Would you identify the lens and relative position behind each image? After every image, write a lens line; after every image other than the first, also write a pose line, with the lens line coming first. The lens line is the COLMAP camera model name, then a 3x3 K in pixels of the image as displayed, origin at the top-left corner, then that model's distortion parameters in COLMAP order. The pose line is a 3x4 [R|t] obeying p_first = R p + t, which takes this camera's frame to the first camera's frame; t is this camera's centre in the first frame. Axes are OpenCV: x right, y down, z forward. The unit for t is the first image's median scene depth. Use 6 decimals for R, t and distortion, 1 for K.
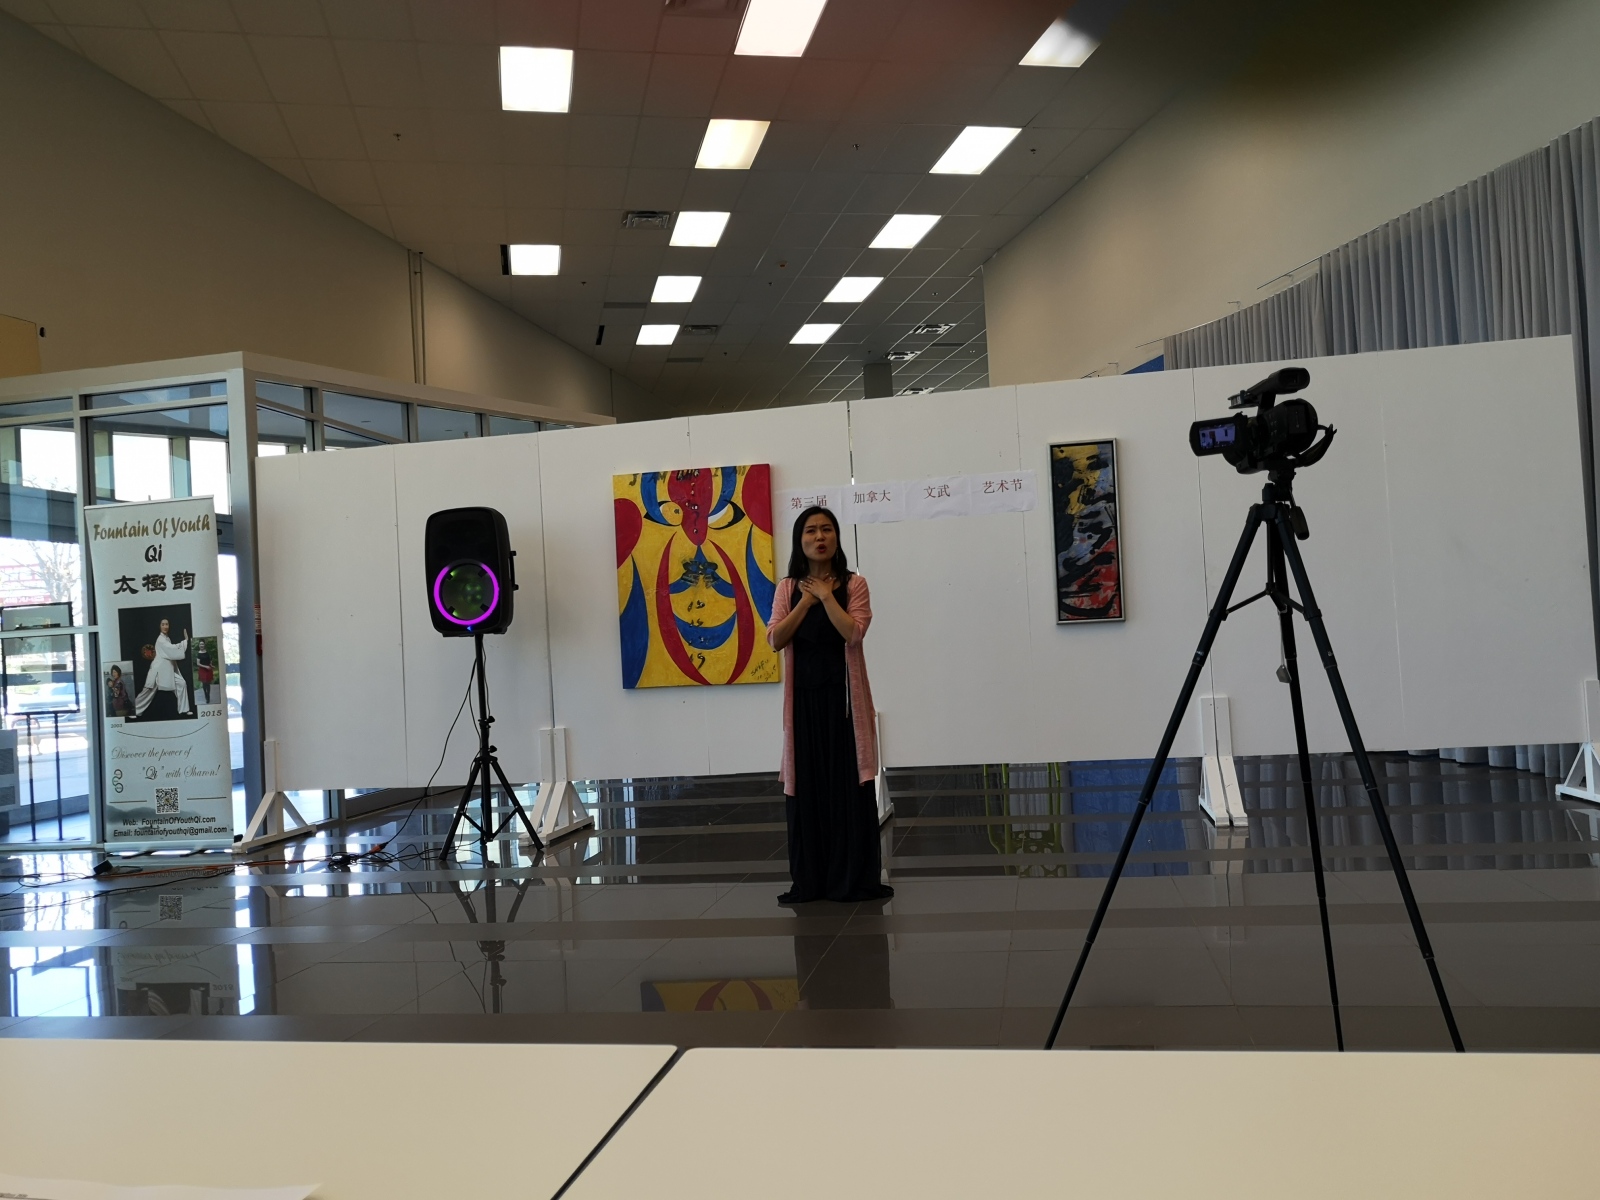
lens RADIAL K [[1271.3, 0, 803.9], [0, 1271.3, 602.0], [0, 0, 1]] dist [0.039420, -0.038137]
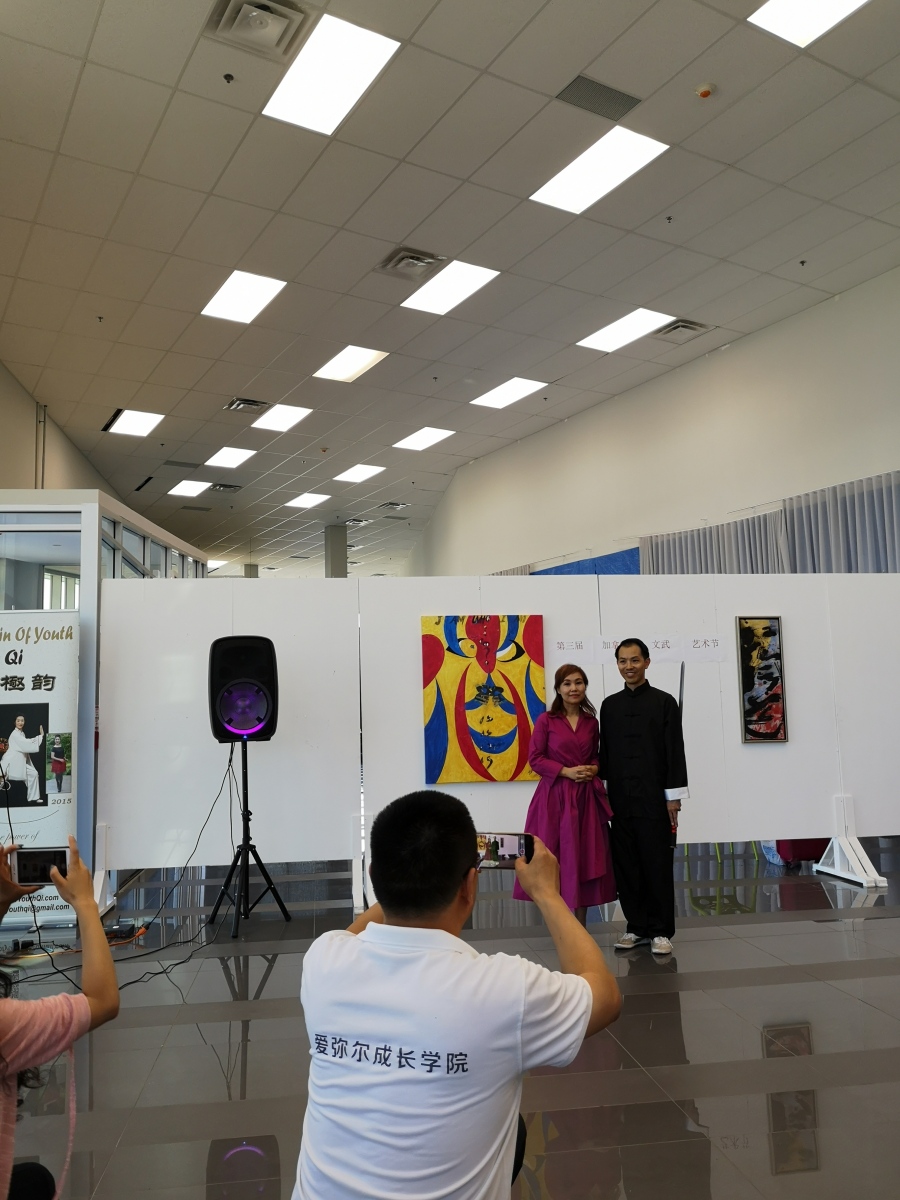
lens RADIAL K [[953.5, 0, 448.8], [0, 953.5, 601.4], [0, 0, 1]] dist [0.039420, -0.038137]
pose [[0.945609, 0.071464, 0.317359, -0.439996], [-0.038271, 0.993236, -0.109628, -0.009052], [-0.323047, 0.091520, 0.941947, 0.076438]]
